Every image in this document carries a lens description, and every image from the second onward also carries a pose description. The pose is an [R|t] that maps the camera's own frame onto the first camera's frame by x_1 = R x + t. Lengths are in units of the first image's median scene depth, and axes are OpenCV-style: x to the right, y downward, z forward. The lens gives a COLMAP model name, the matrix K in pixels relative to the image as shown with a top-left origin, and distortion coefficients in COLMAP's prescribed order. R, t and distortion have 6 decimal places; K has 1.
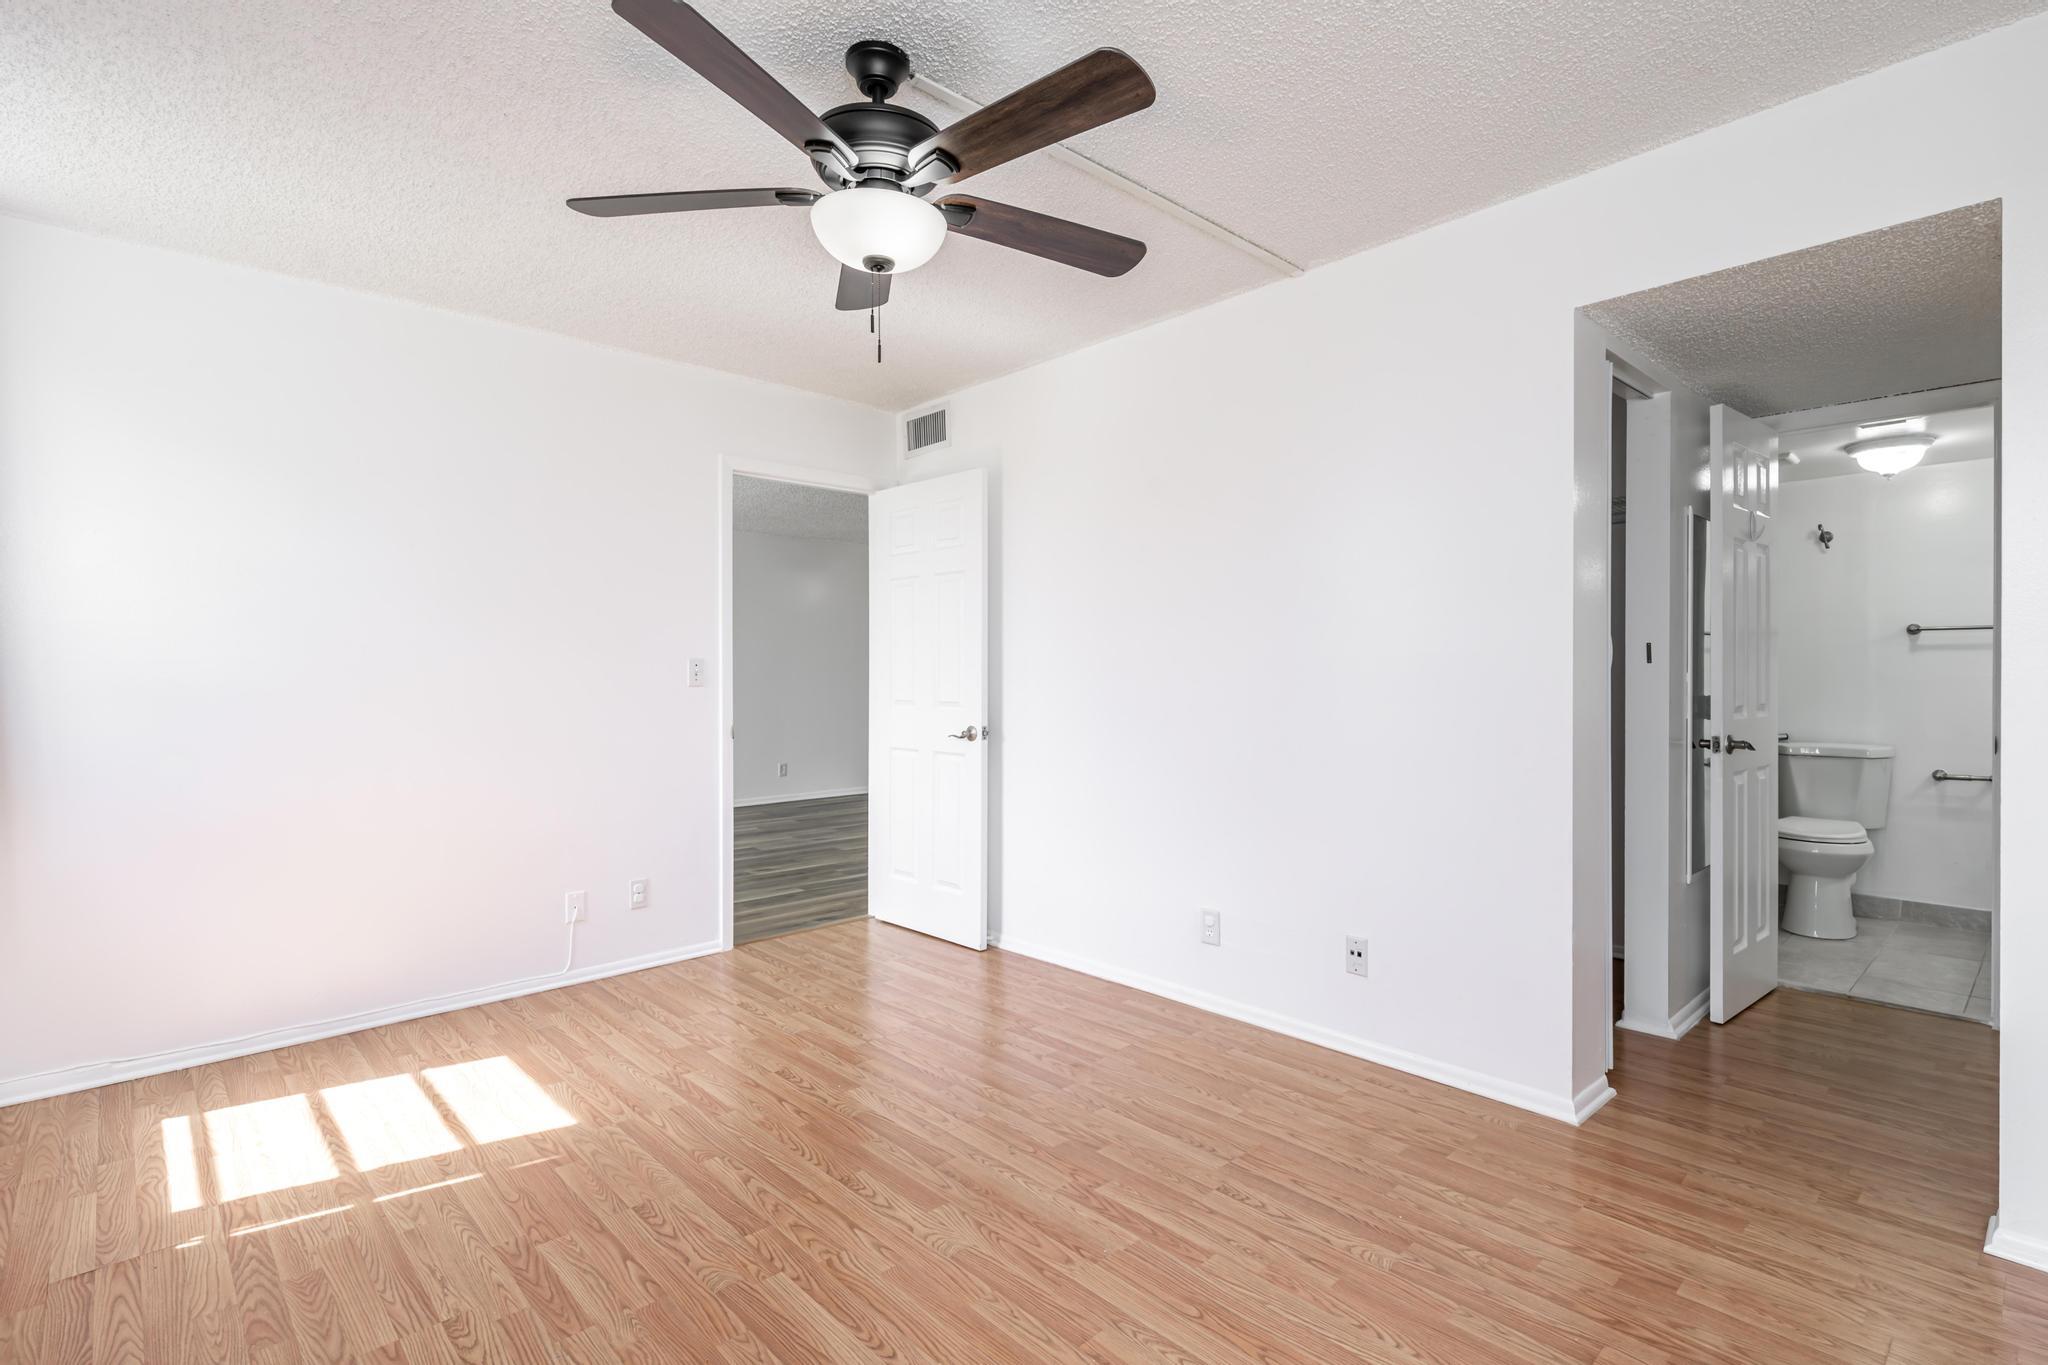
lens RADIAL K [[978.9, 0, 1071.2], [0, 978.9, 674.3], [0, 0, 1]] dist [0.003001, 0.000248]
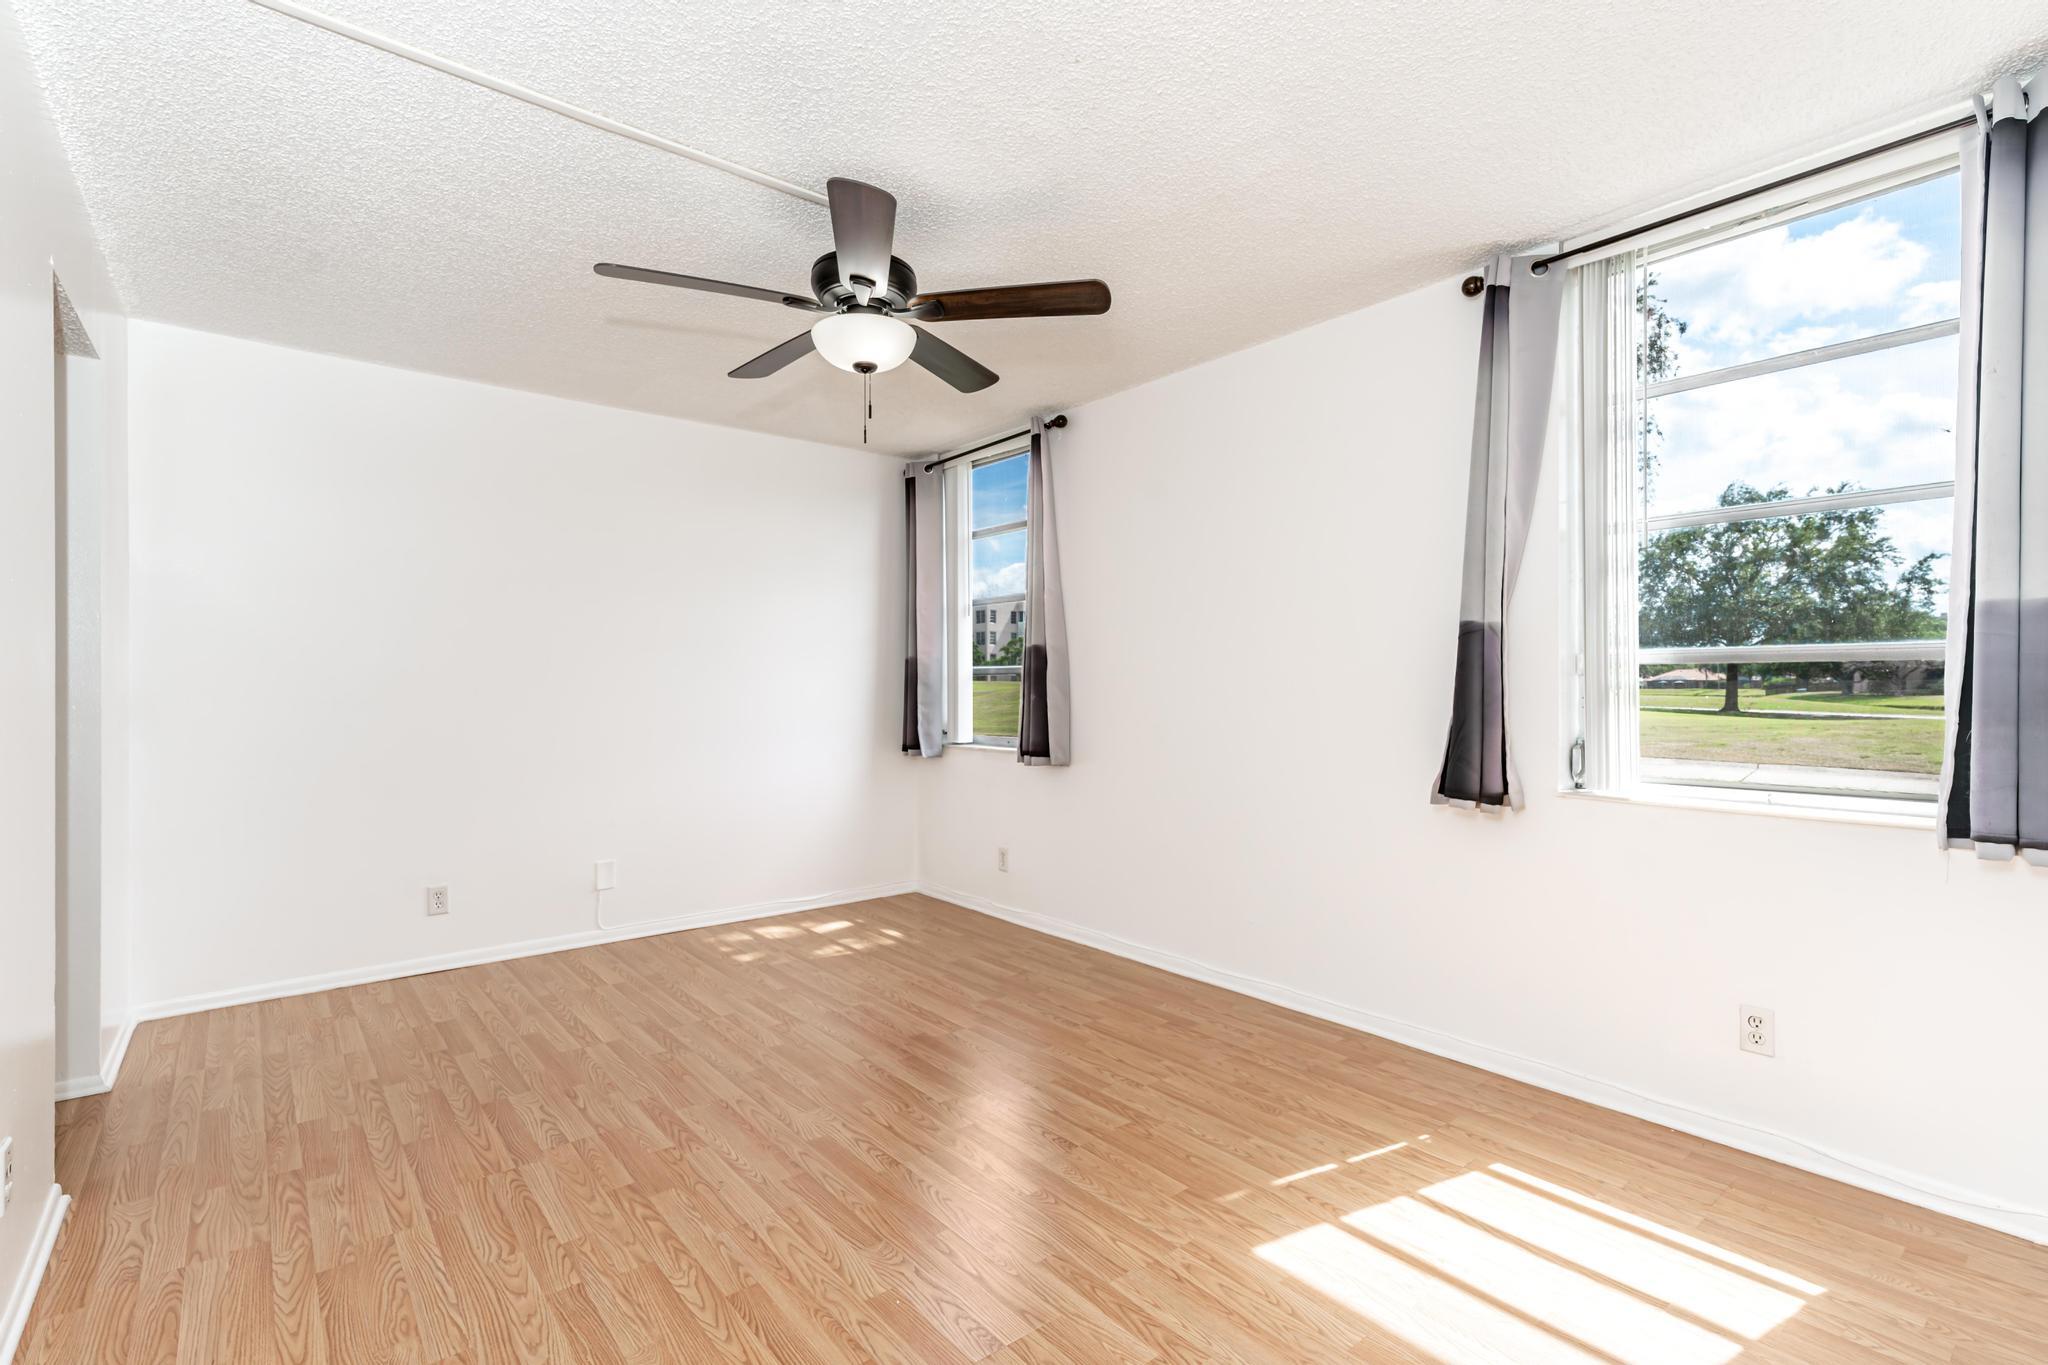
lens RADIAL K [[951.1, 0, 1041.4], [0, 951.1, 672.5], [0, 0, 1]] dist [0.008780, -0.000508]
pose [[-0.996007, 0.008340, 0.088883, -0.405747], [0.007246, 0.999894, -0.012628, 0.005512], [-0.088979, -0.011934, -0.995962, 1.688478]]
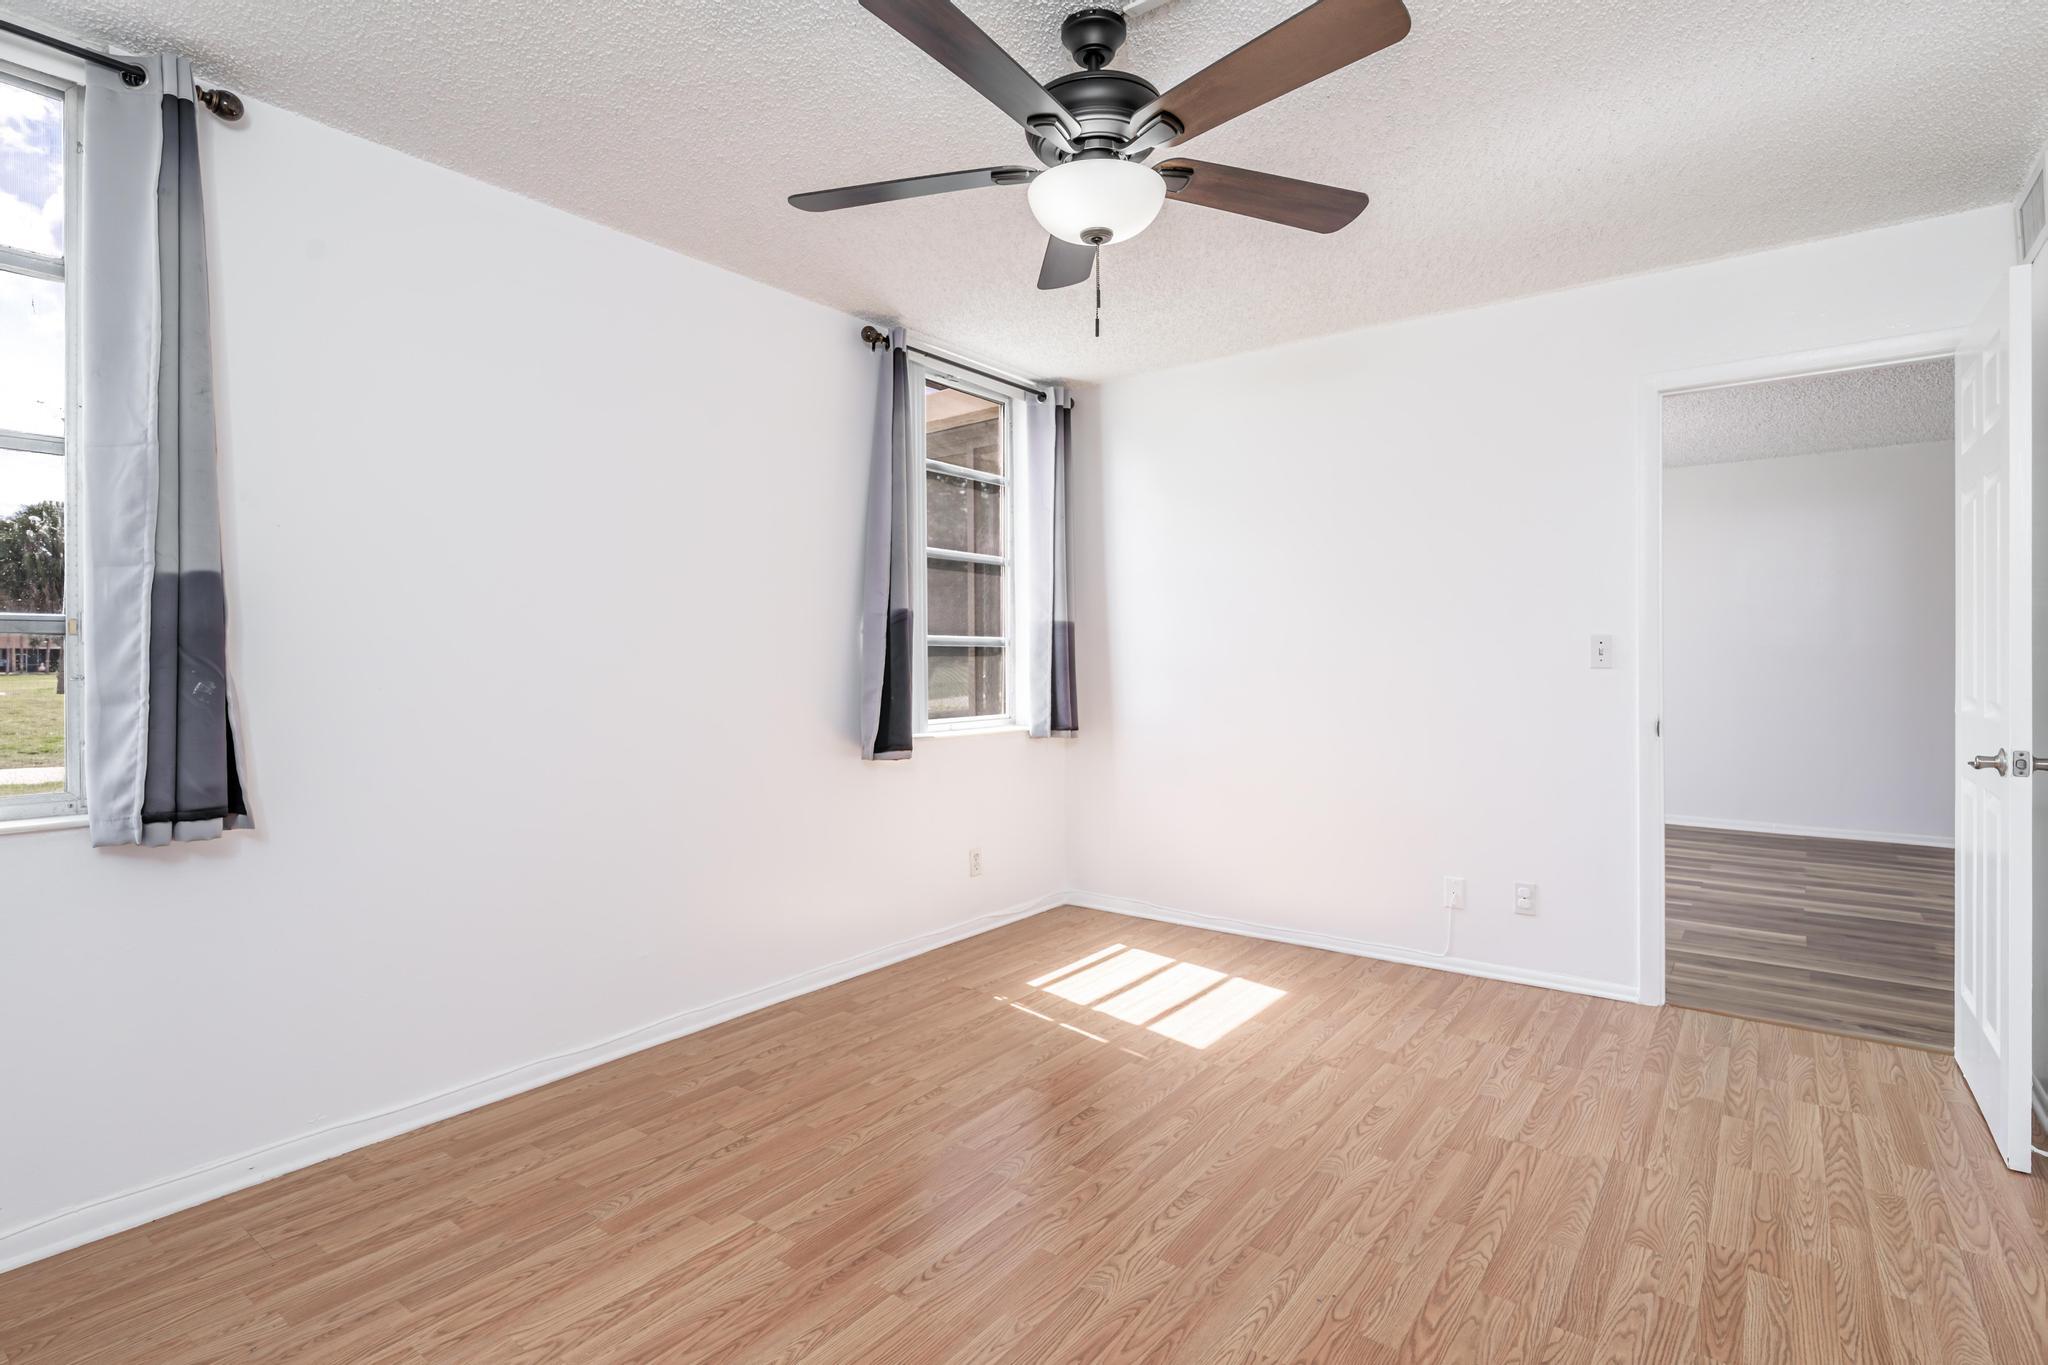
lens RADIAL K [[1012.7, 0, 995.3], [0, 1012.7, 654.9], [0, 0, 1]] dist [0.002419, -0.000251]
pose [[0.126552, 0.002294, -0.991957, 0.591068], [0.001649, 0.999995, 0.002522, -0.000232], [0.991959, -0.001955, 0.126548, 0.586730]]
